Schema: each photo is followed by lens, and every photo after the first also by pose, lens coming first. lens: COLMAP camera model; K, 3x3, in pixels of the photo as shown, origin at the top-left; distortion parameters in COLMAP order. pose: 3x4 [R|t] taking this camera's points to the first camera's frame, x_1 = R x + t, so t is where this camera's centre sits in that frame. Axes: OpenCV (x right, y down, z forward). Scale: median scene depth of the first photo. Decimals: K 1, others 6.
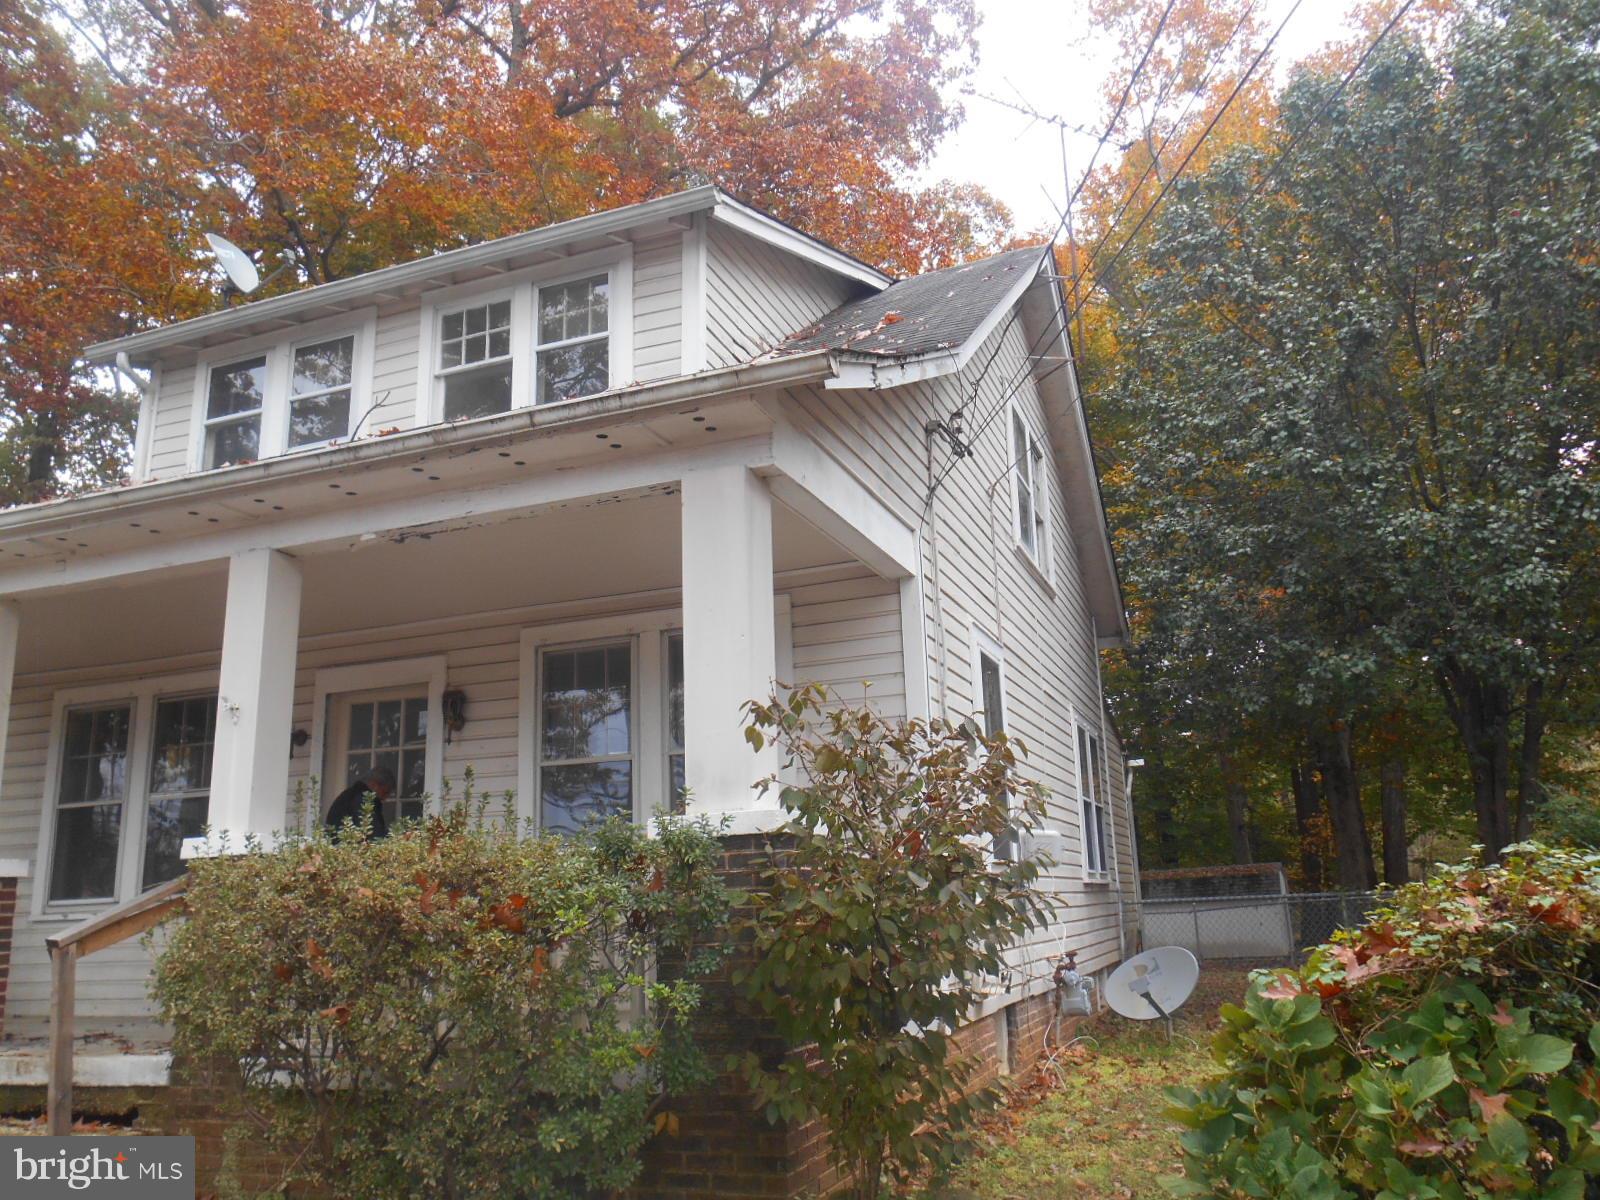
lens RADIAL K [[1238.0, 0, 800.0], [0, 1238.0, 600.0], [0, 0, 1]] dist [-0.004339, 0.007025]
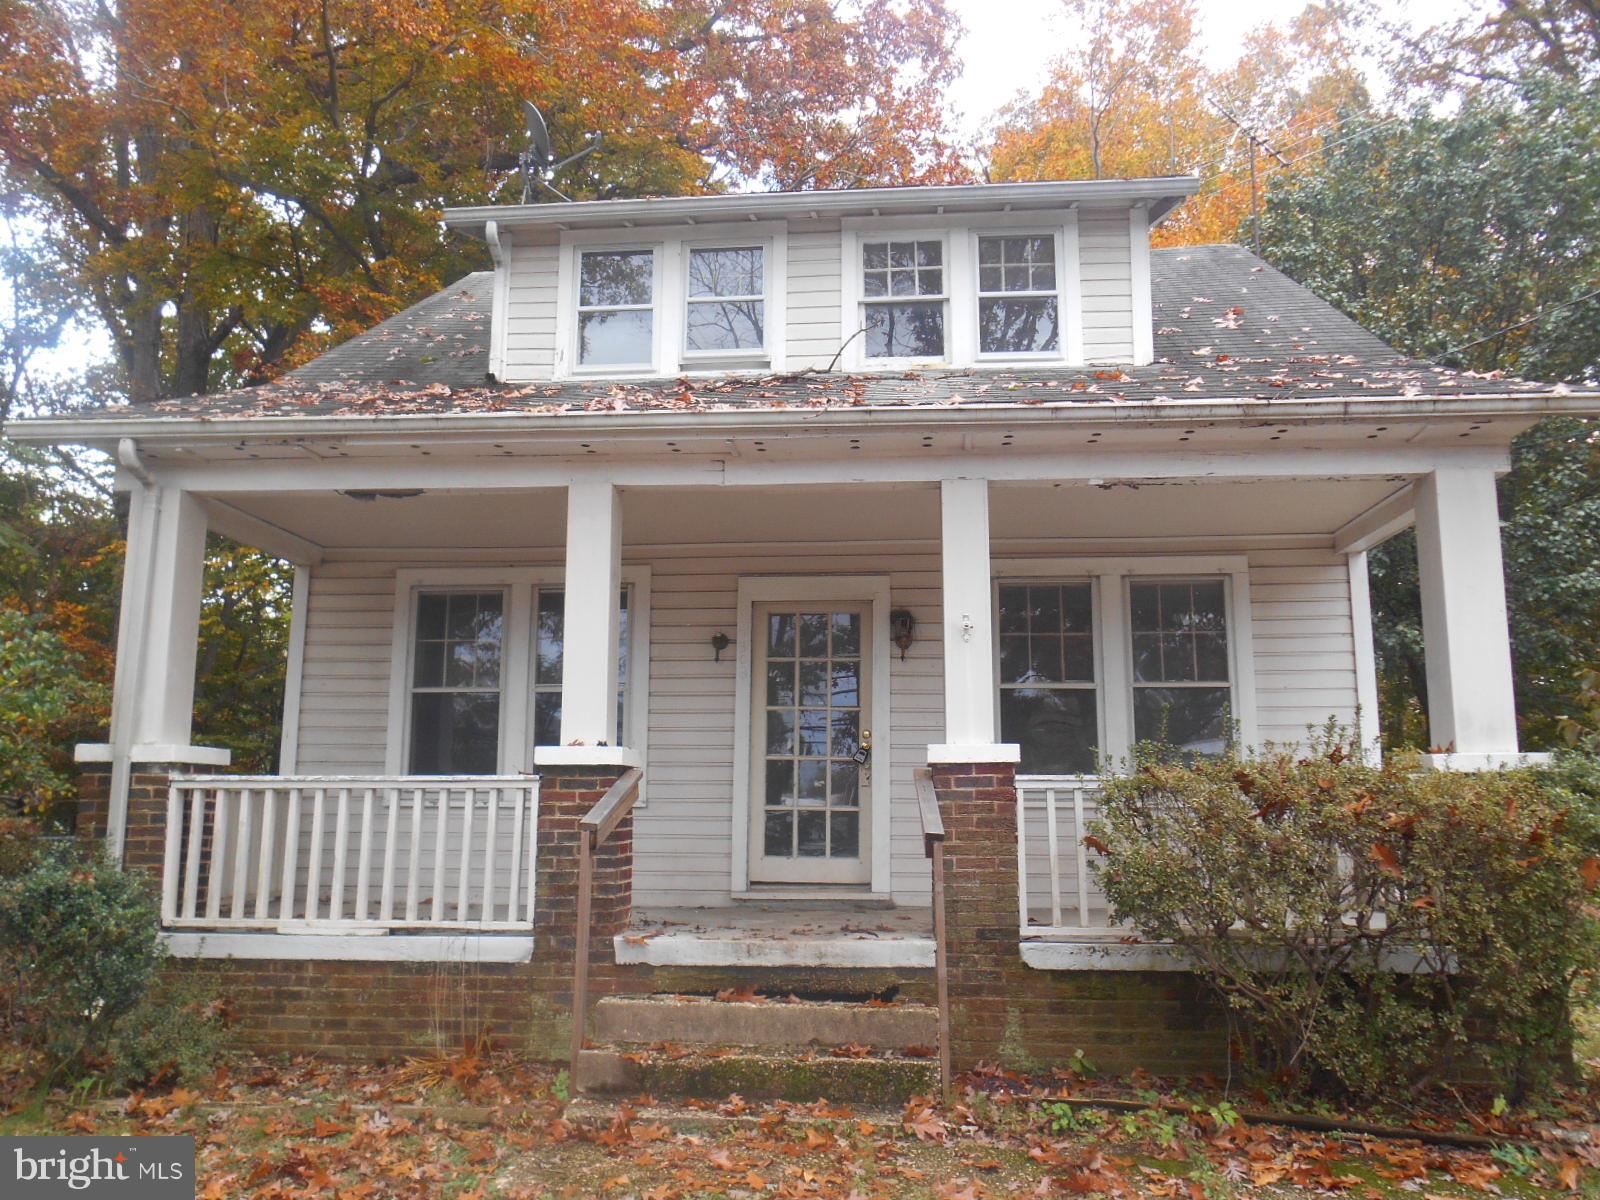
lens RADIAL K [[1252.5, 0, 800.0], [0, 1252.5, 600.0], [0, 0, 1]] dist [-0.001426, -0.001449]
pose [[0.959199, 0.084383, 0.269845, -0.612576], [-0.102759, 0.993202, 0.054689, 0.013069], [-0.263396, -0.080187, 0.961349, -0.007564]]
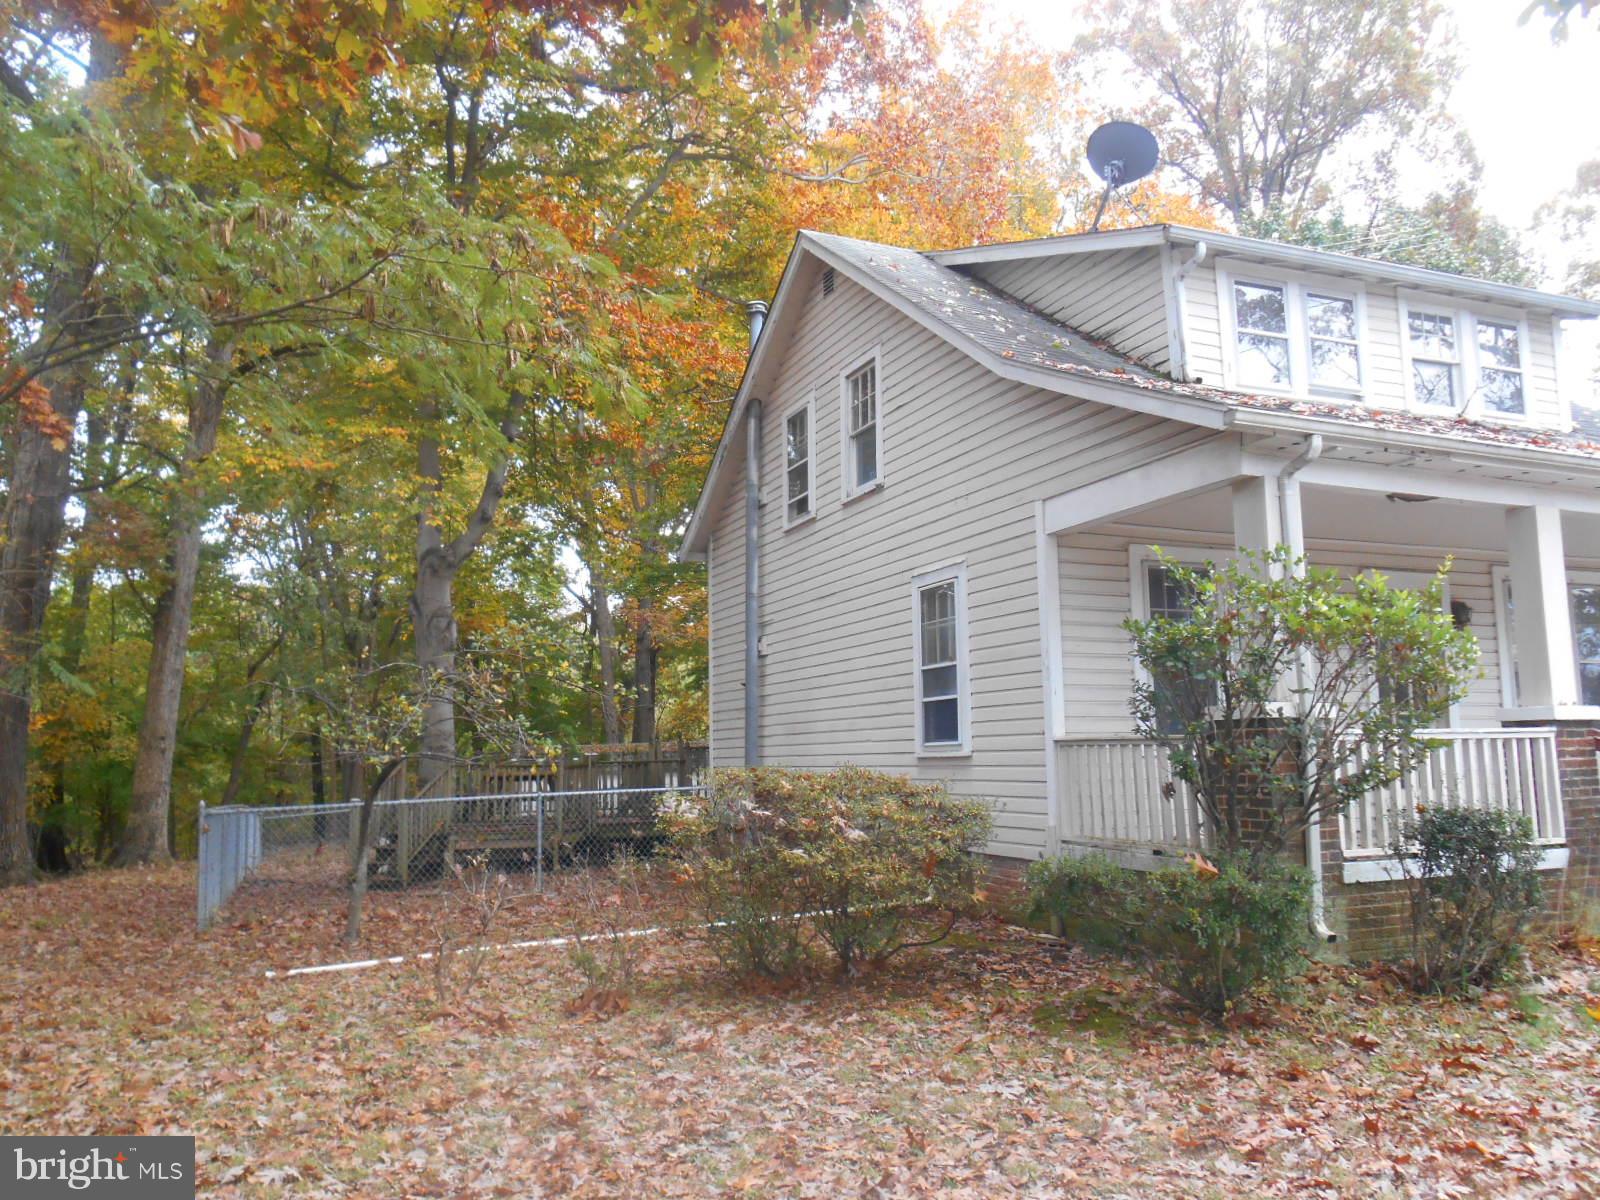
lens RADIAL K [[1252.5, 0, 800.0], [0, 1252.5, 600.0], [0, 0, 1]] dist [-0.001426, -0.001449]
pose [[0.721634, 0.109027, 0.683635, -1.673202], [-0.174616, 0.984257, 0.027352, 0.152760], [-0.669890, -0.139112, 0.729311, 0.440317]]
